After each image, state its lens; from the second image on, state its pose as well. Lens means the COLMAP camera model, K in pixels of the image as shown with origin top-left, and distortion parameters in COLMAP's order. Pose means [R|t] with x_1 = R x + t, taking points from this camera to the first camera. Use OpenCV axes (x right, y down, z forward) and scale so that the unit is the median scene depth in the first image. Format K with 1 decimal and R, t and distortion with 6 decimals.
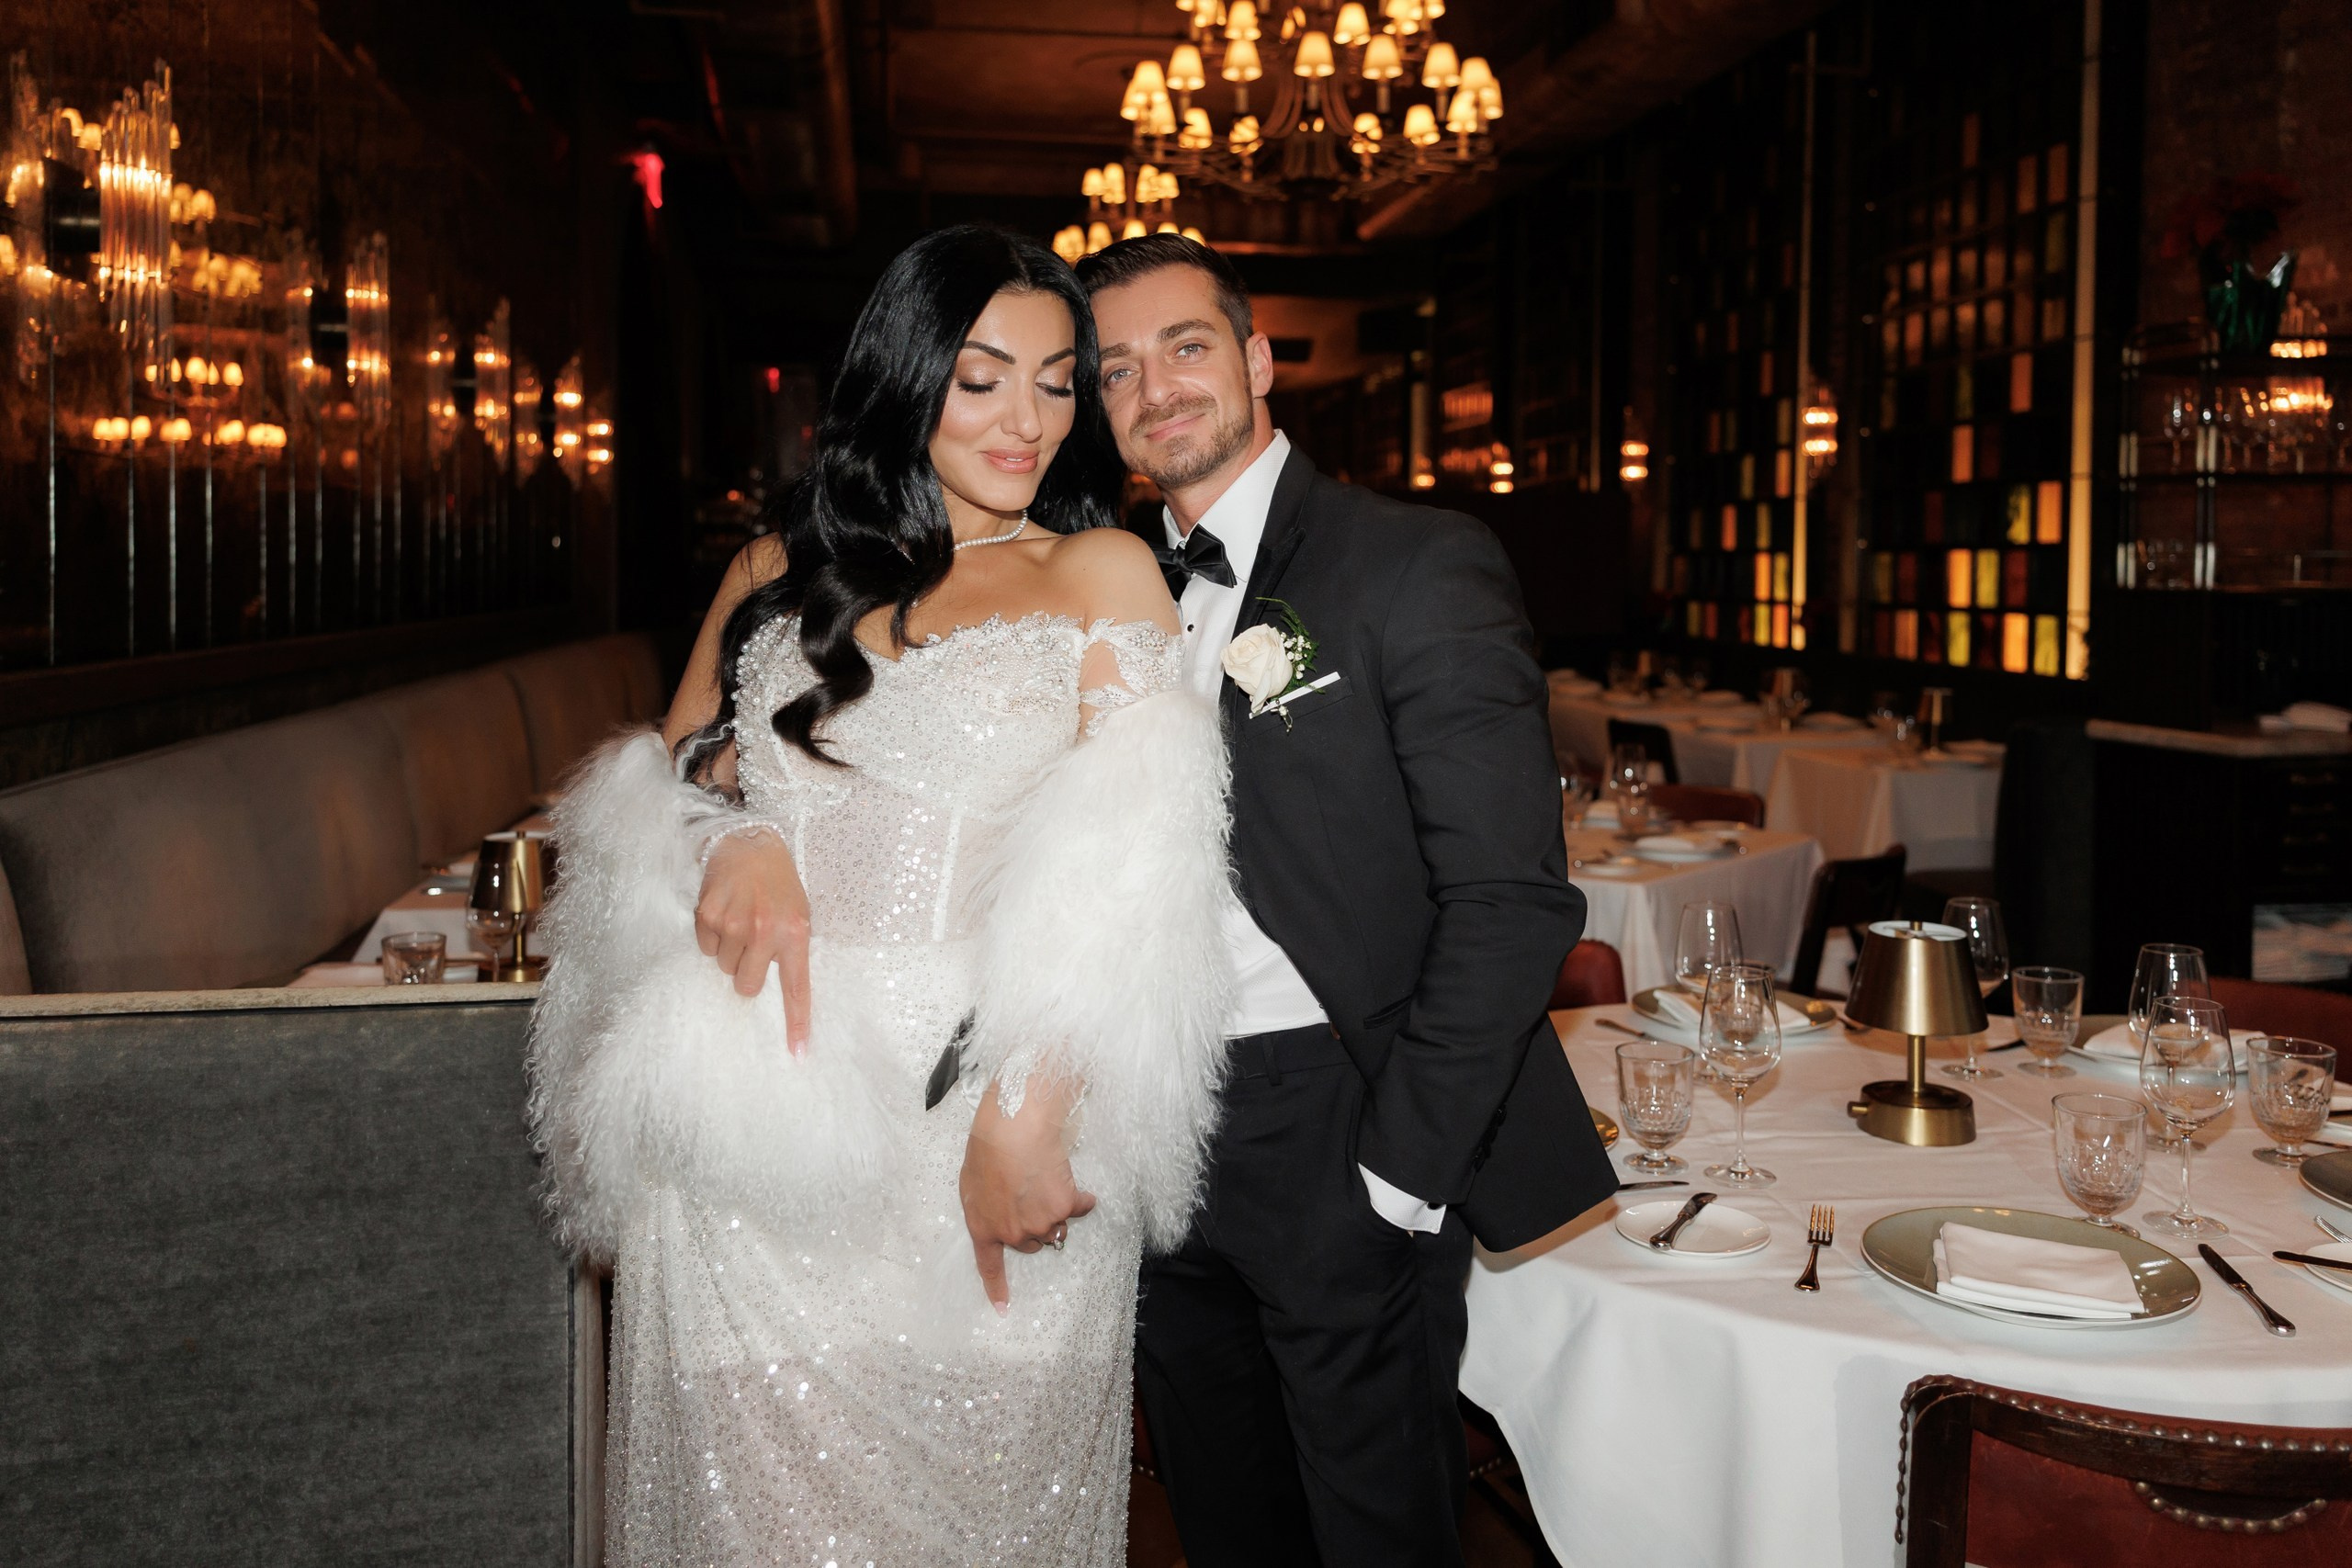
lens RADIAL K [[1847.9, 0, 1174.7], [0, 1847.9, 705.3], [0, 0, 1]] dist [0.002483, 0.001715]
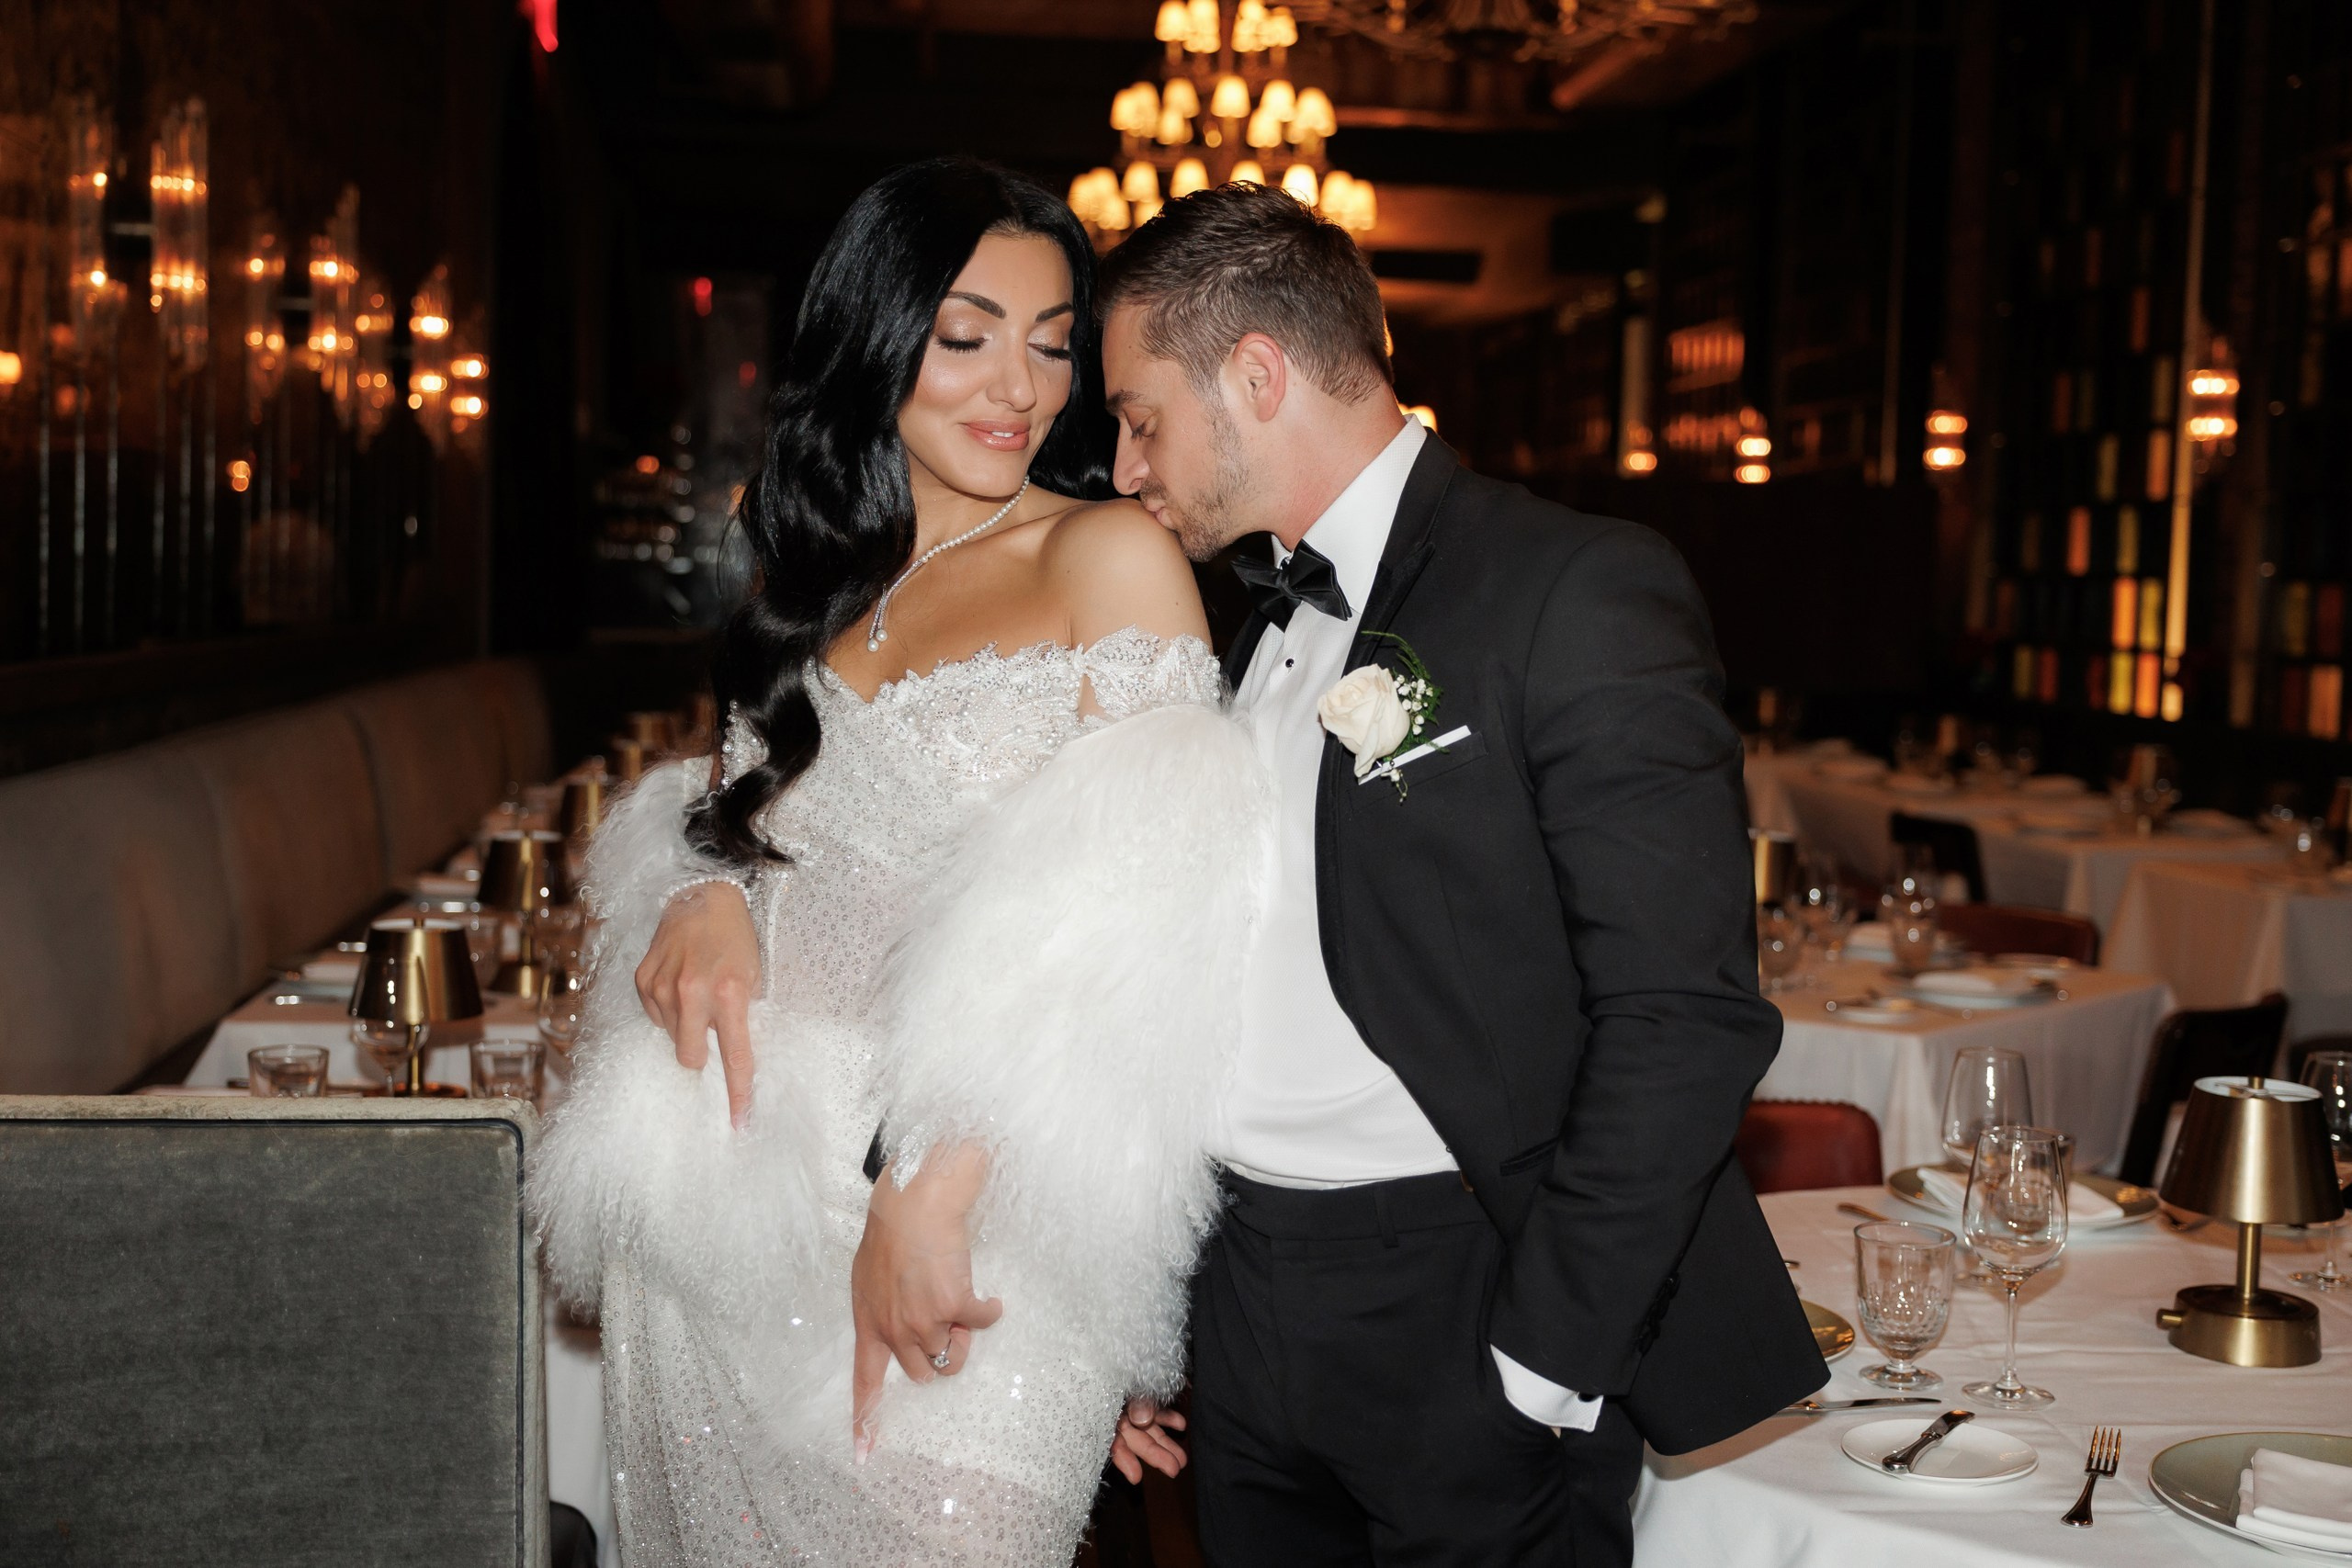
lens RADIAL K [[2896.4, 0, 1176.5], [0, 2896.4, 926.8], [0, 0, 1]] dist [-0.033025, -0.026721]
pose [[0.999418, 0.024316, -0.023916, -0.011466], [-0.023151, 0.998586, 0.047850, 0.005947], [0.025046, -0.047268, 0.998568, -0.130653]]
